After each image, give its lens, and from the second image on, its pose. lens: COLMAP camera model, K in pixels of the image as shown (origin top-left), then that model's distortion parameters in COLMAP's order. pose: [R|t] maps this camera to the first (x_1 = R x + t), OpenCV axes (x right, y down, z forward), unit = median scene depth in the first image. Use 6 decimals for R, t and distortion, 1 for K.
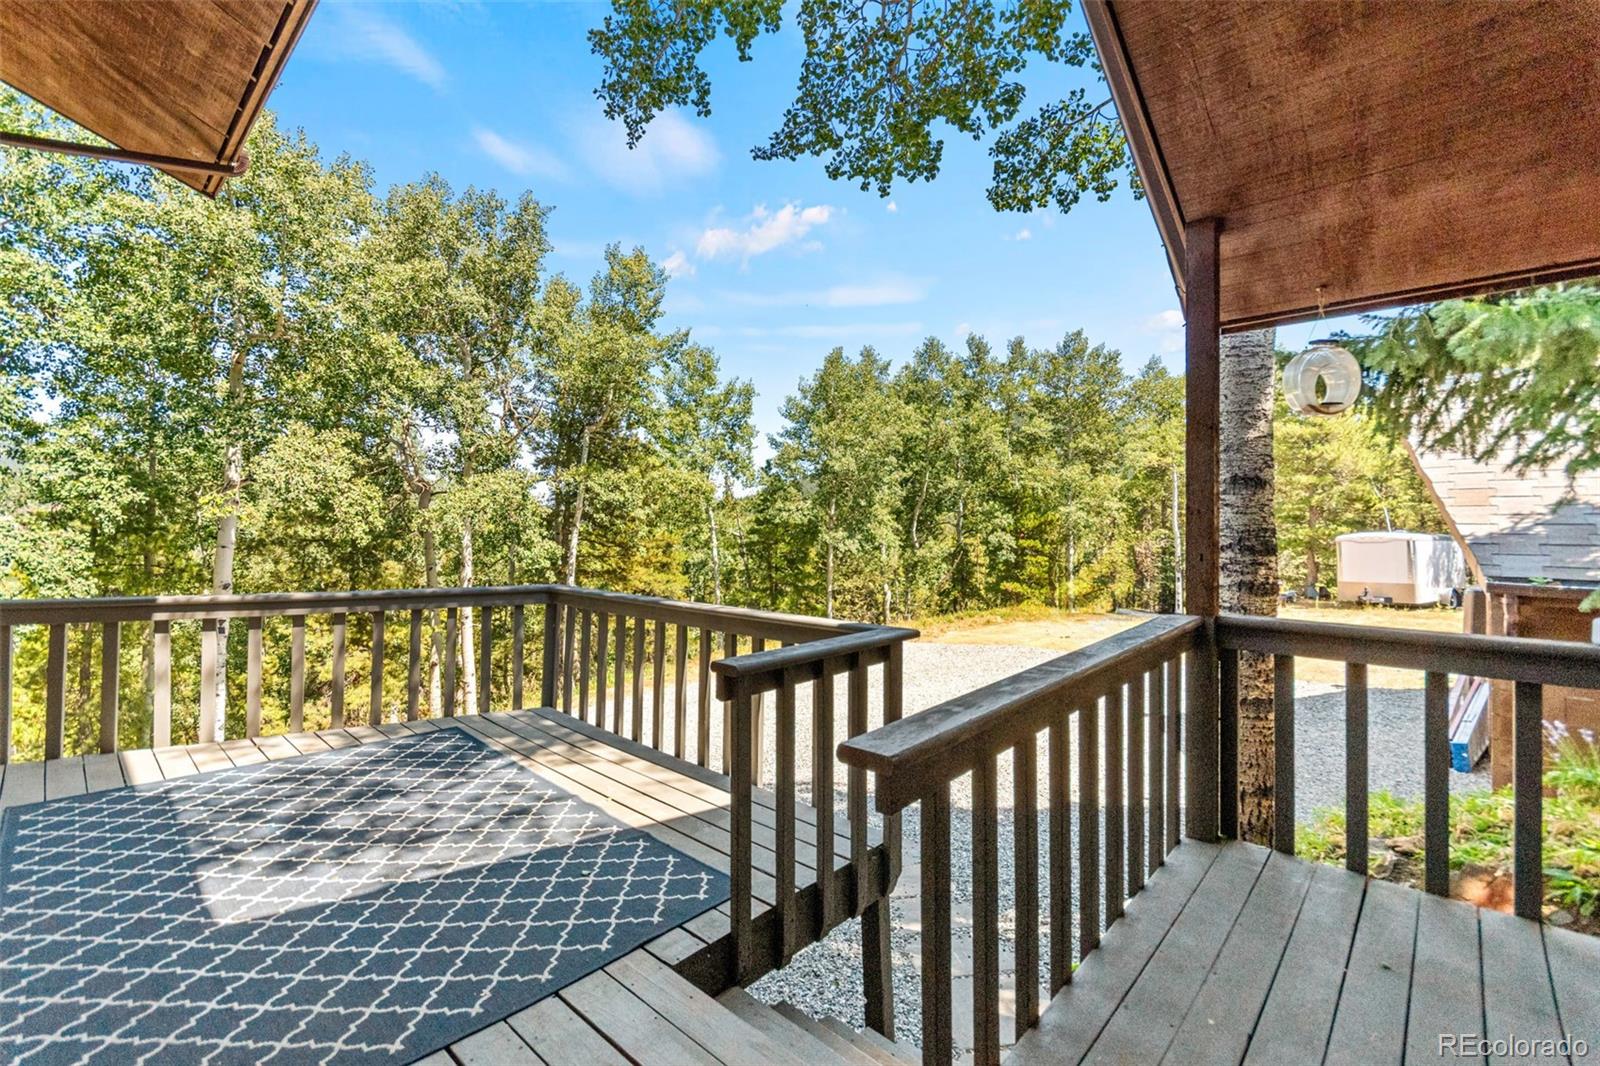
lens RADIAL K [[702.8, 0, 799.5], [0, 702.8, 520.3], [0, 0, 1]] dist [0.001616, 0.000063]
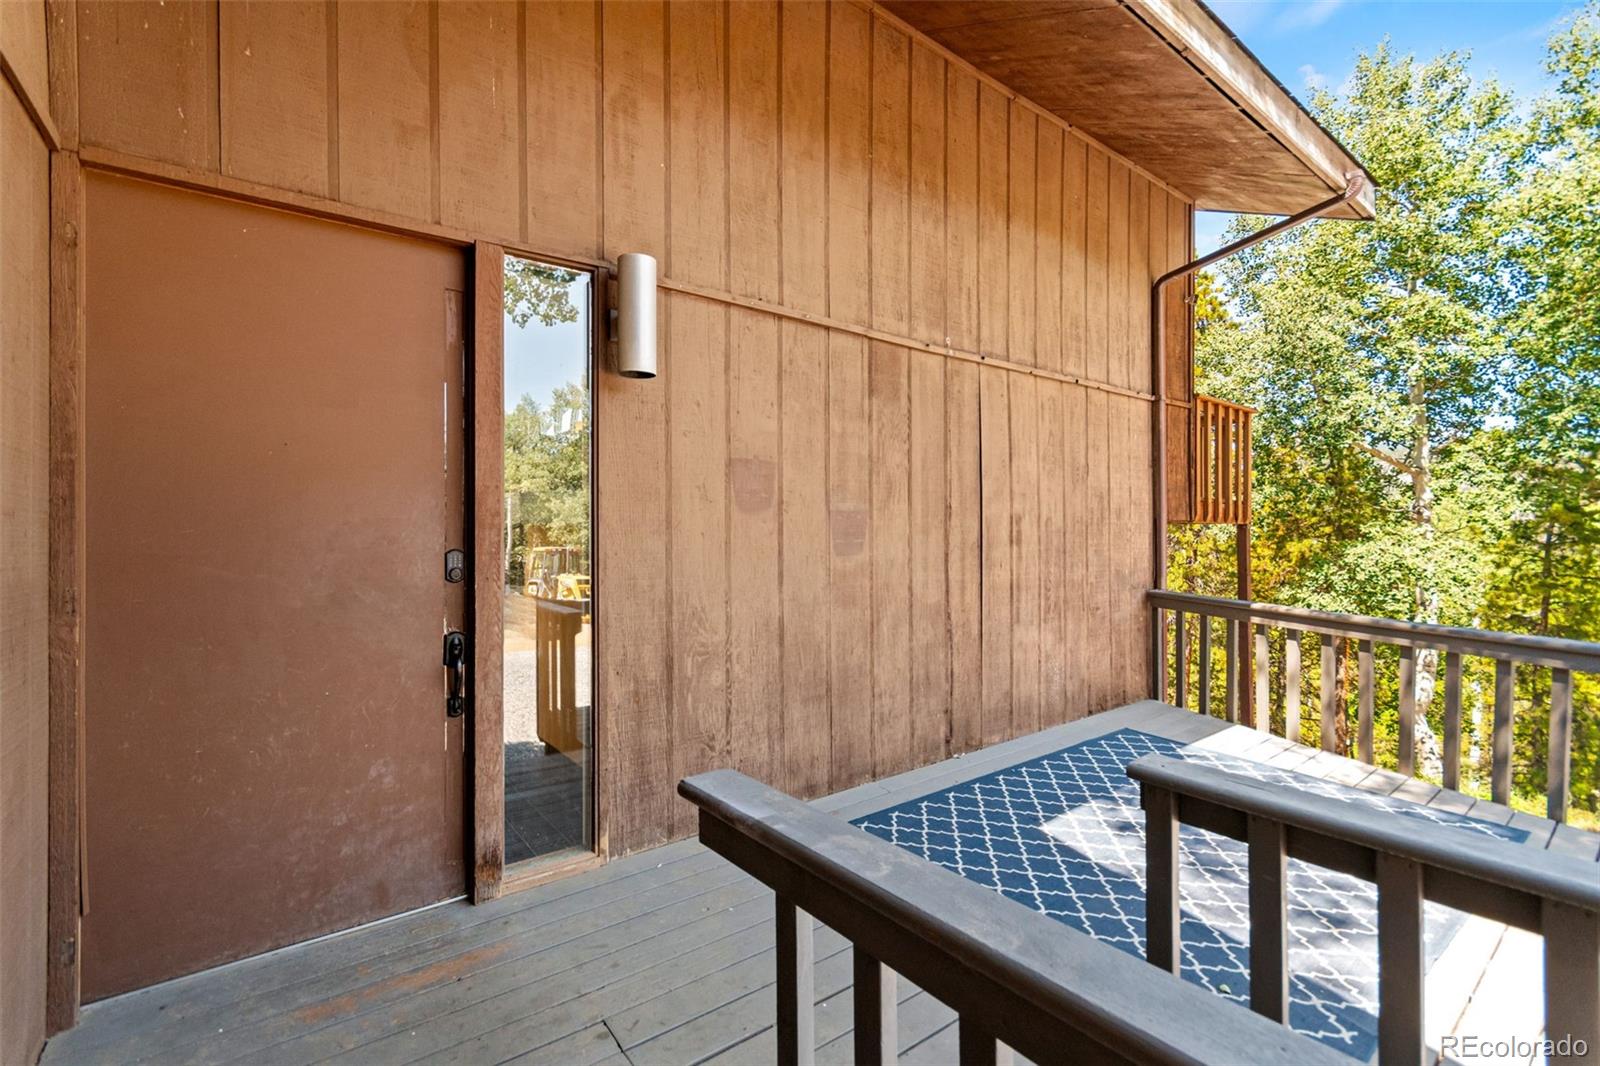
lens RADIAL K [[702.8, 0, 800.9], [0, 702.8, 533.1], [0, 0, 1]] dist [0.001616, 0.000063]
pose [[-0.171878, 0.005672, -0.985102, 0.465104], [0.004091, 0.999979, 0.005044, -0.022389], [0.985110, -0.003163, -0.171898, 0.540346]]
